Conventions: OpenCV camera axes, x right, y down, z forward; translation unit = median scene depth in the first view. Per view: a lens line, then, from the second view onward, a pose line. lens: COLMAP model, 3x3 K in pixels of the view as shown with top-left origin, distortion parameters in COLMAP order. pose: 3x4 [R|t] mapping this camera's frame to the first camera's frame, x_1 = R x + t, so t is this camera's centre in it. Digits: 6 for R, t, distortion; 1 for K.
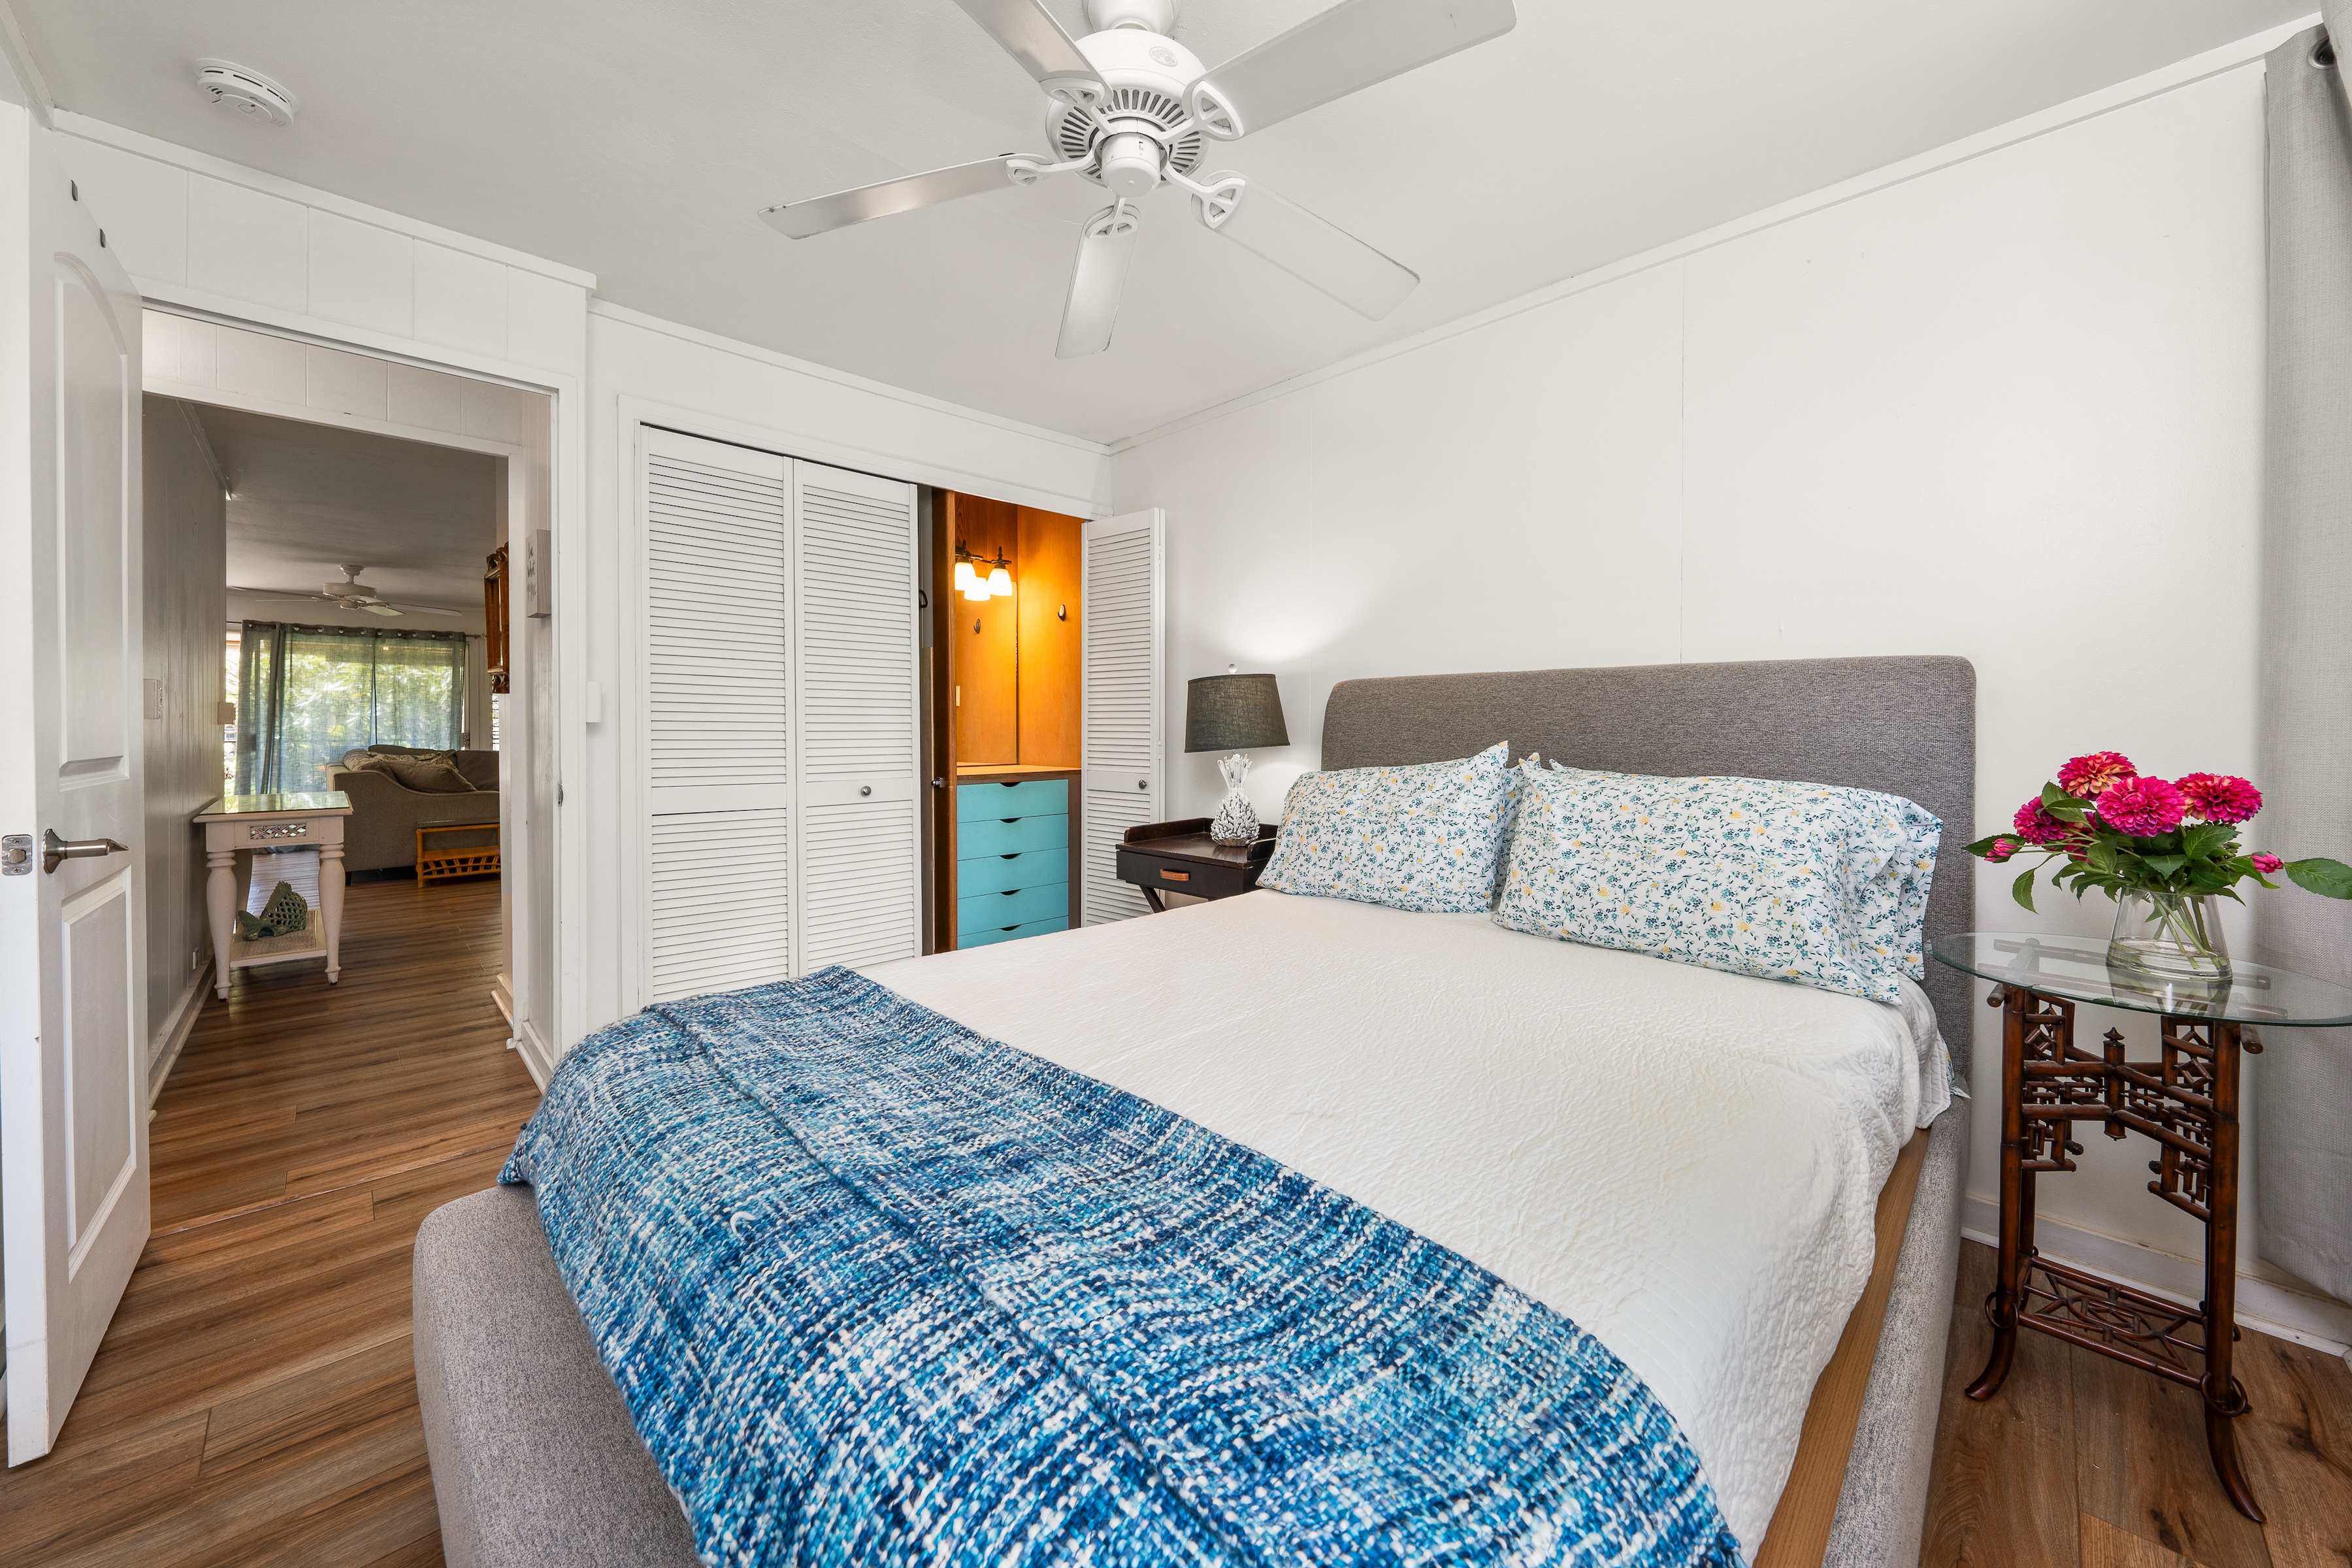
lens RADIAL K [[835.6, 0, 1176.0], [0, 835.6, 784.0], [0, 0, 1]] dist [0.006245, -0.000046]
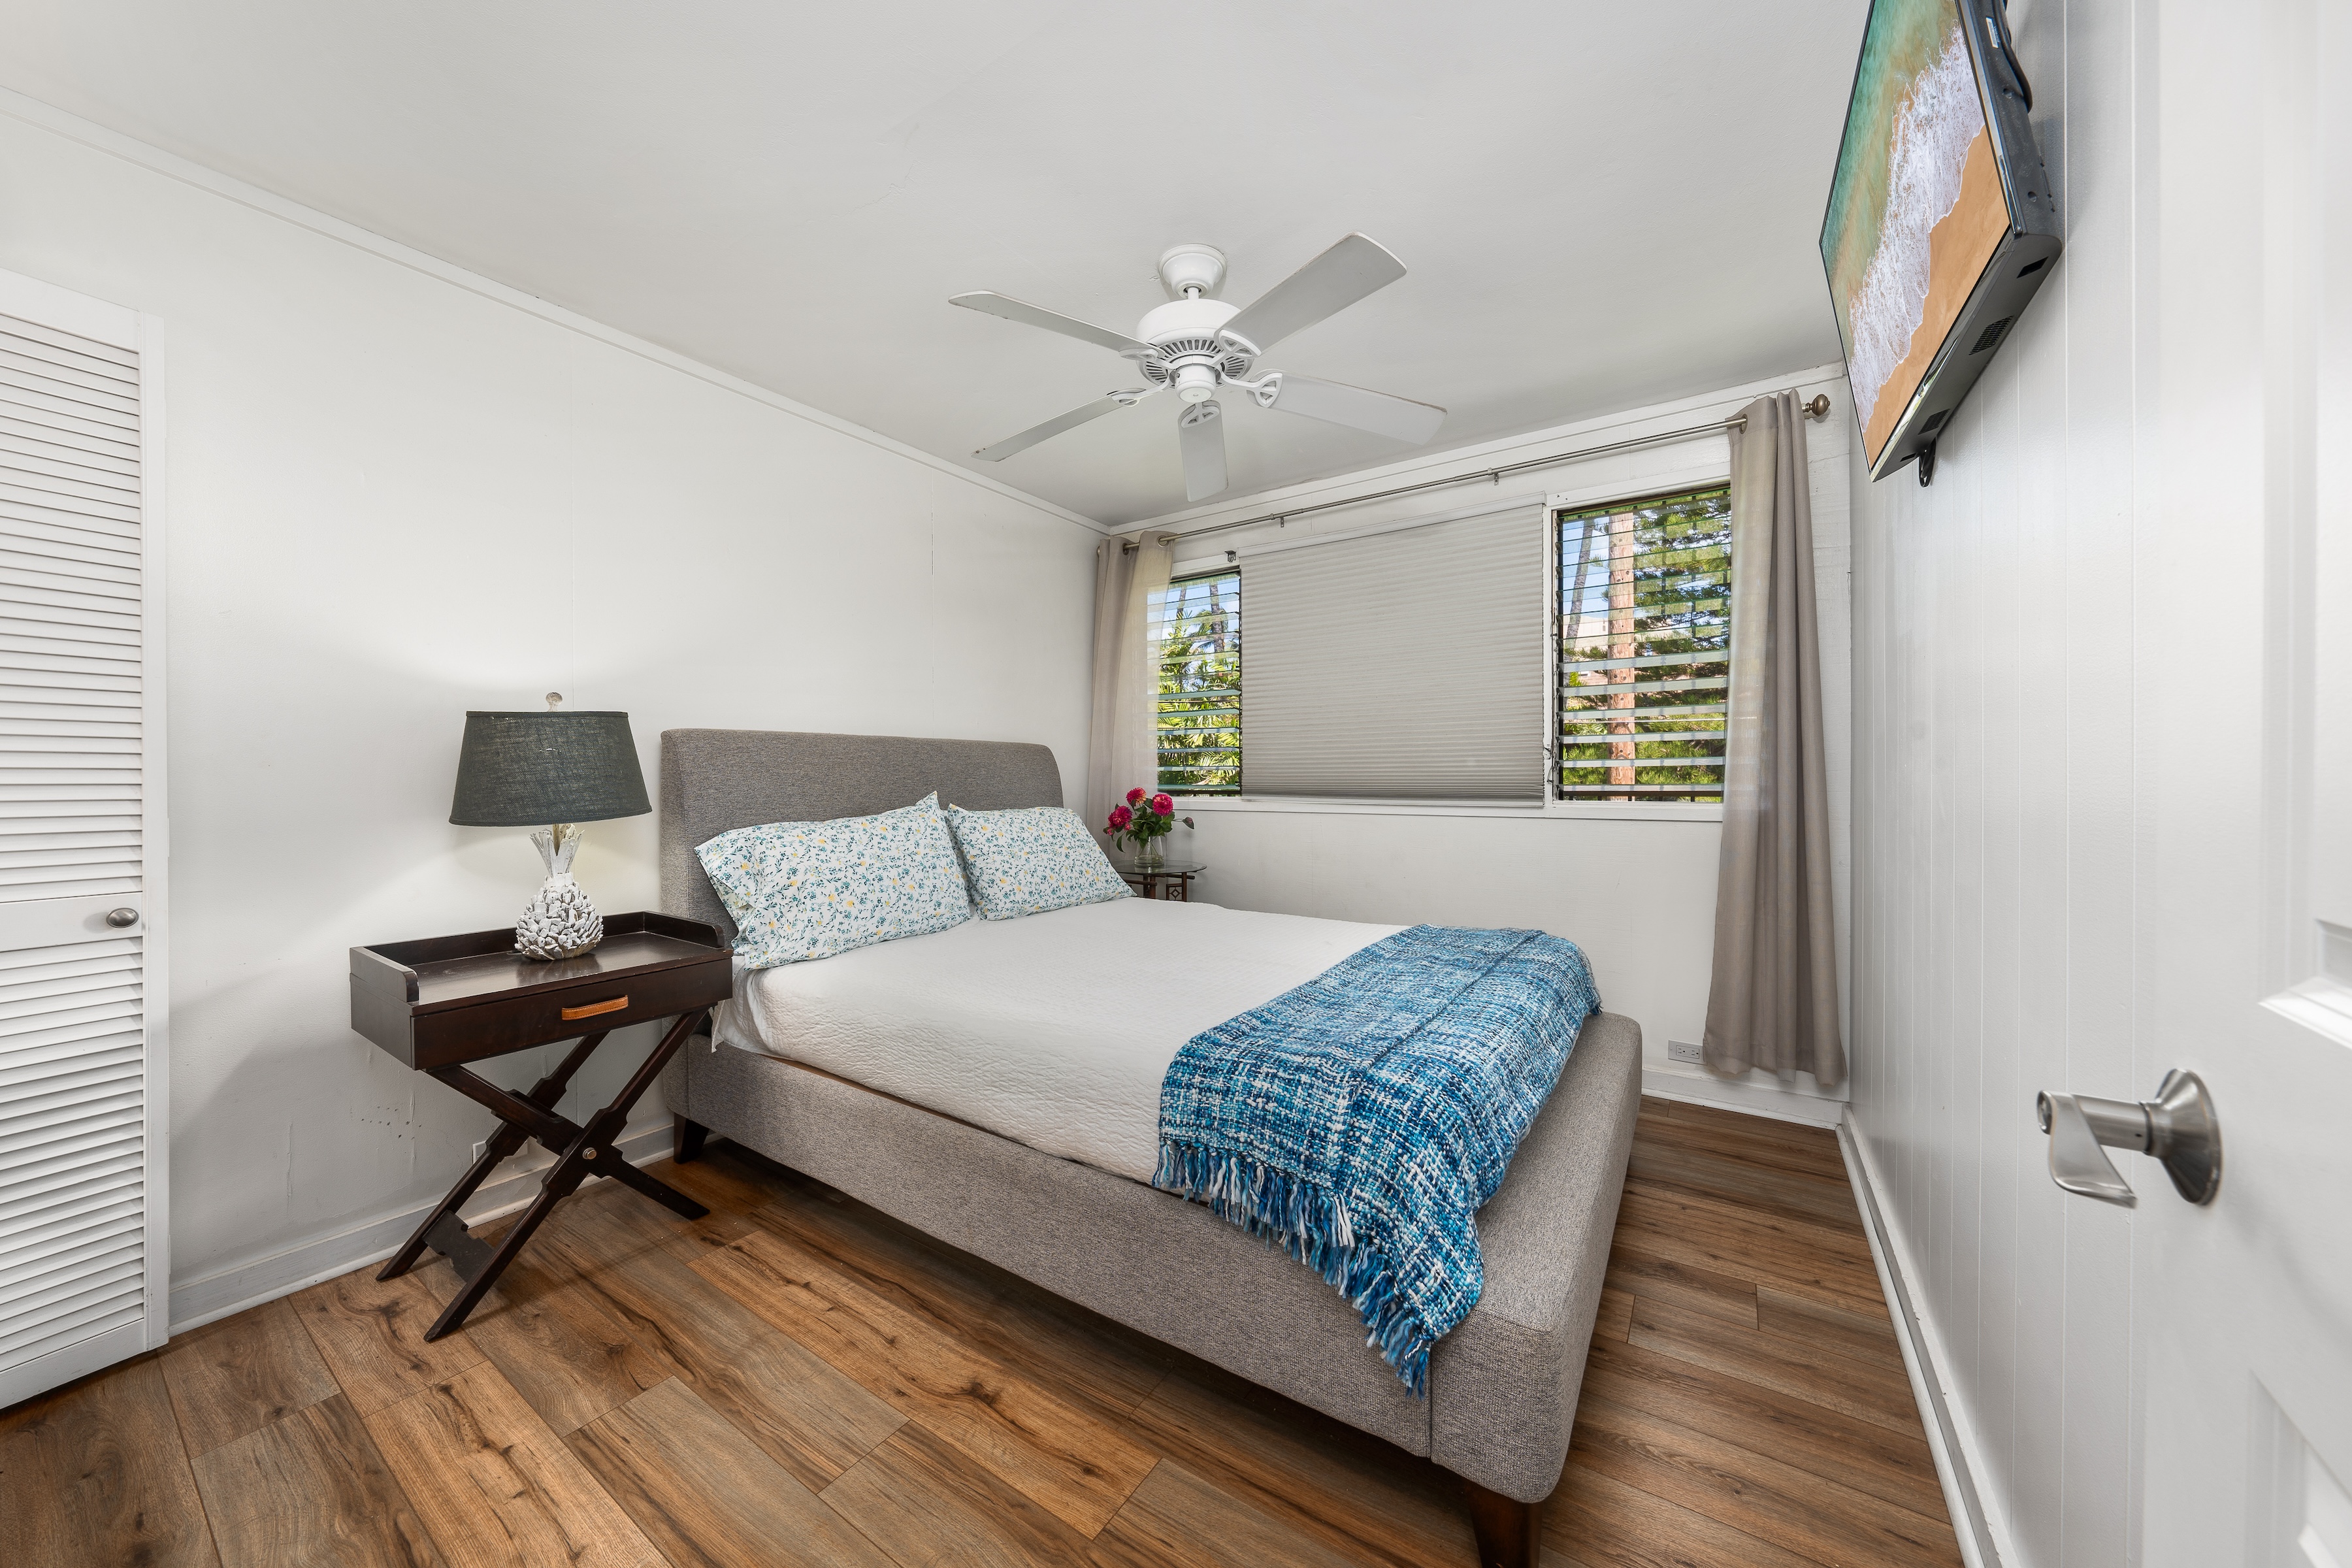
lens RADIAL K [[835.6, 0, 1176.0], [0, 835.6, 784.0], [0, 0, 1]] dist [0.006245, -0.000046]
pose [[-0.194714, -0.012135, 0.980785, -0.898051], [0.071436, 0.997093, 0.026519, -0.064917], [-0.978255, 0.075227, -0.193281, 0.803781]]
